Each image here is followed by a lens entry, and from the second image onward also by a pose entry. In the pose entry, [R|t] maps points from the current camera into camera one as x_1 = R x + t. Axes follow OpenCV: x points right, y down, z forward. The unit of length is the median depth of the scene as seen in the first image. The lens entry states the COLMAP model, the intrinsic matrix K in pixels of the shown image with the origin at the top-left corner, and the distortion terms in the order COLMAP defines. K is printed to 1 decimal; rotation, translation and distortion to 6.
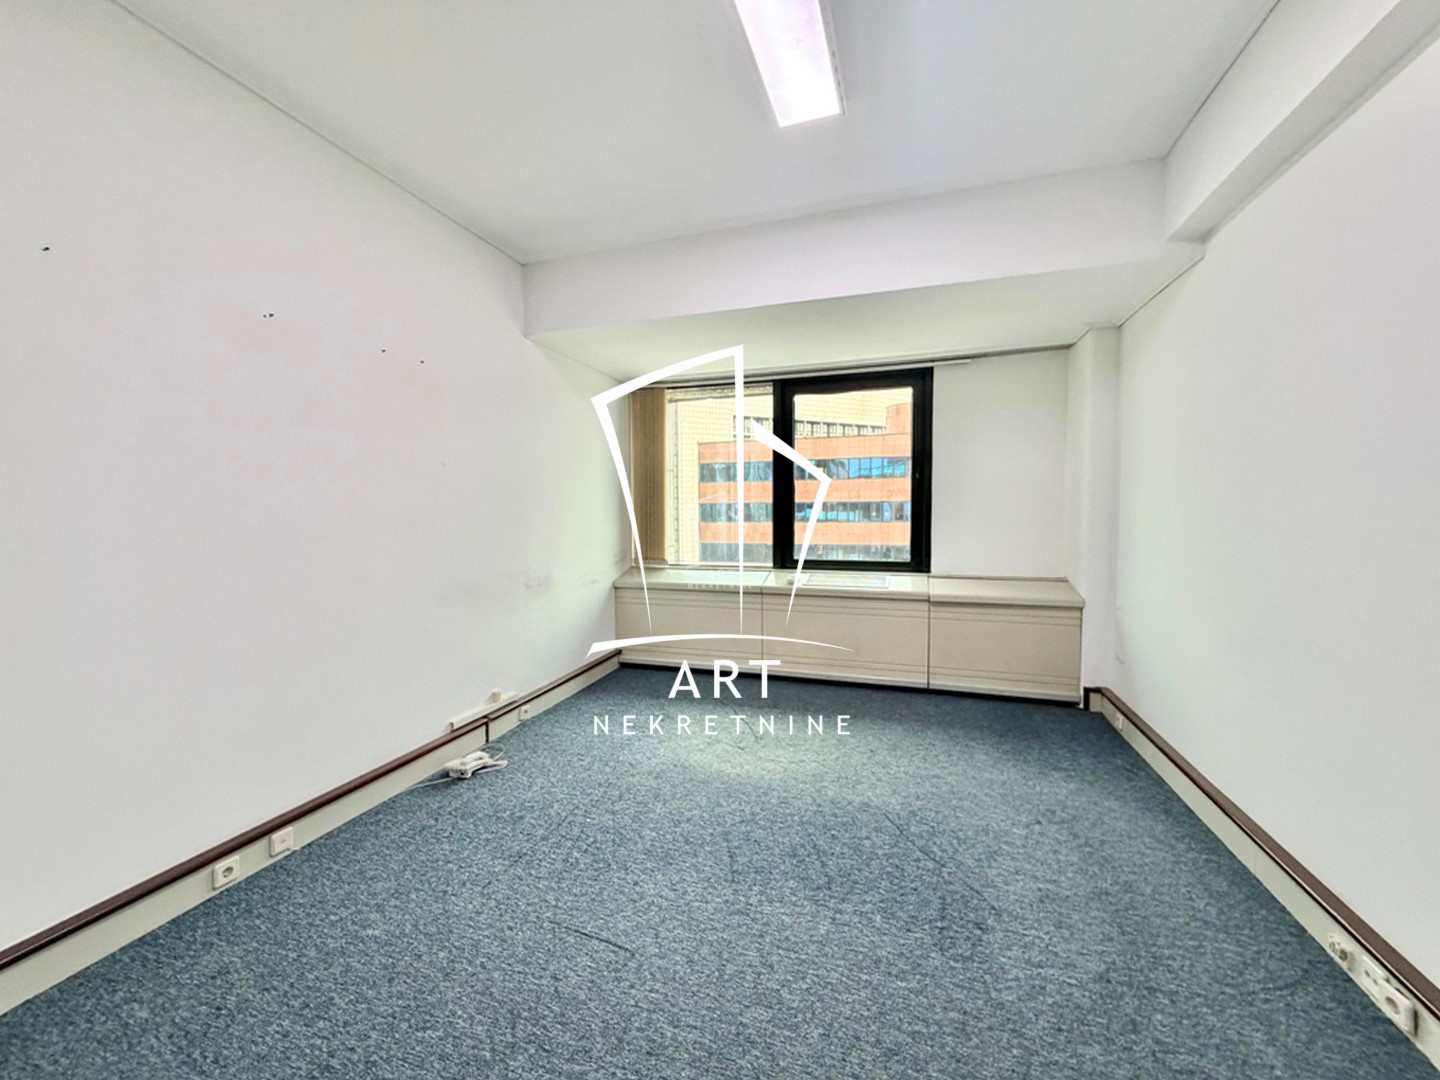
lens RADIAL K [[577.7, 0, 710.1], [0, 577.7, 543.2], [0, 0, 1]] dist [0.002217, 0.000093]
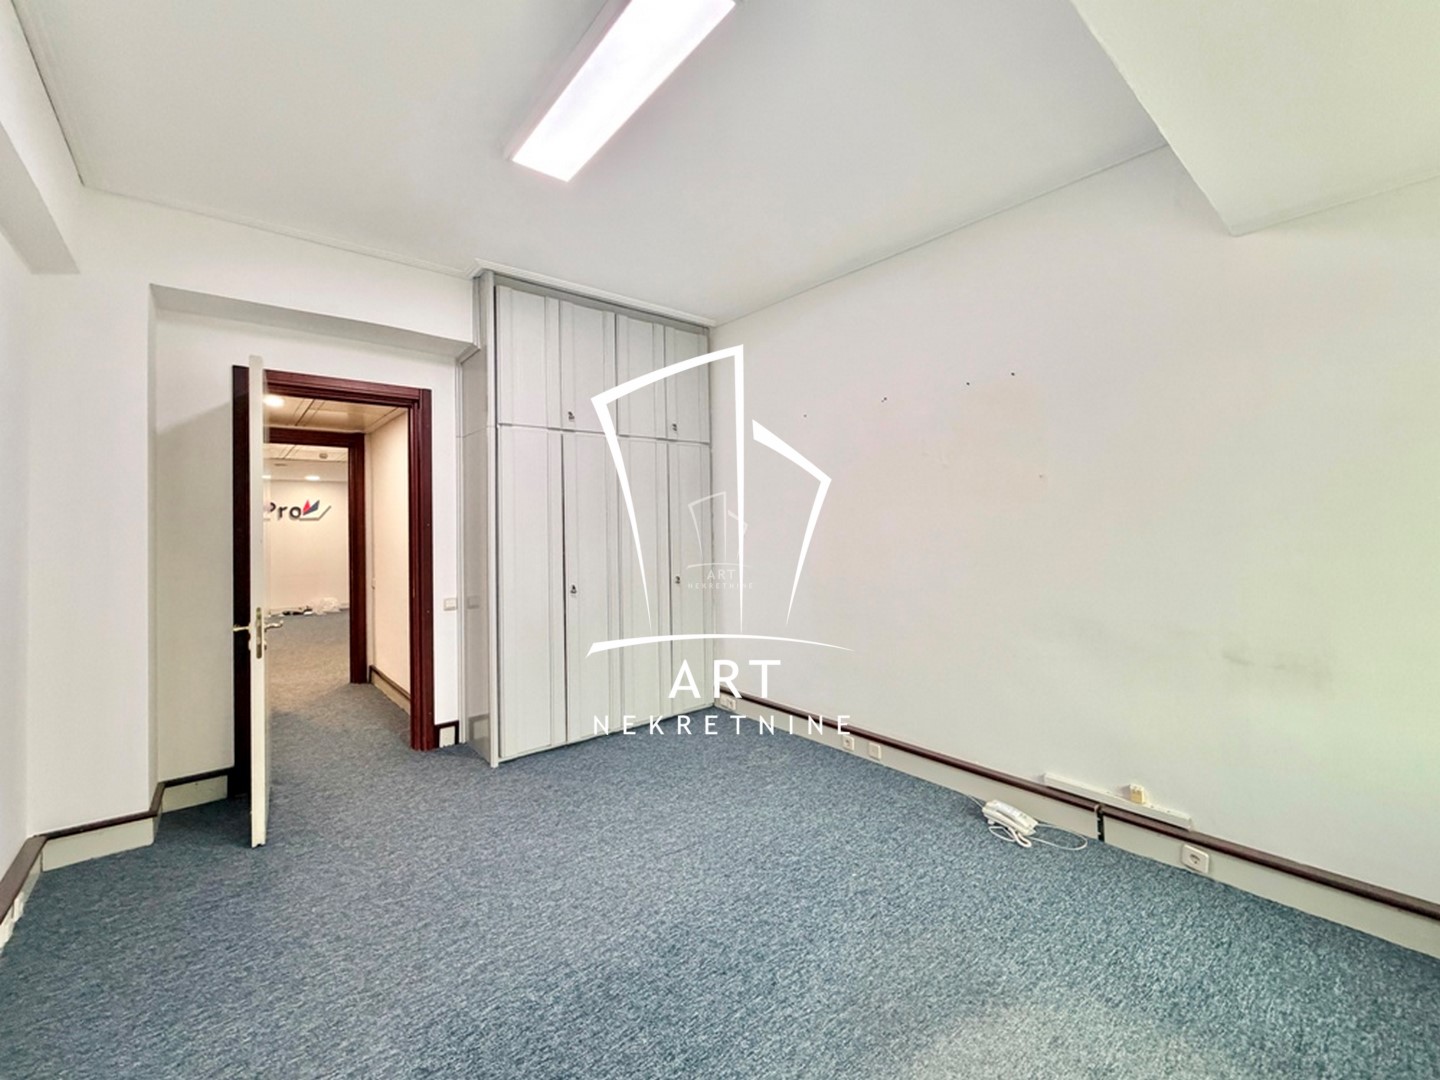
lens RADIAL K [[577.7, 0, 708.5], [0, 577.7, 525.9], [0, 0, 1]] dist [0.002217, 0.000093]
pose [[-0.520121, 0.019289, -0.853875, 0.686688], [-0.028778, 0.998781, 0.040092, -0.104163], [0.853608, 0.045426, -0.518932, 1.263501]]
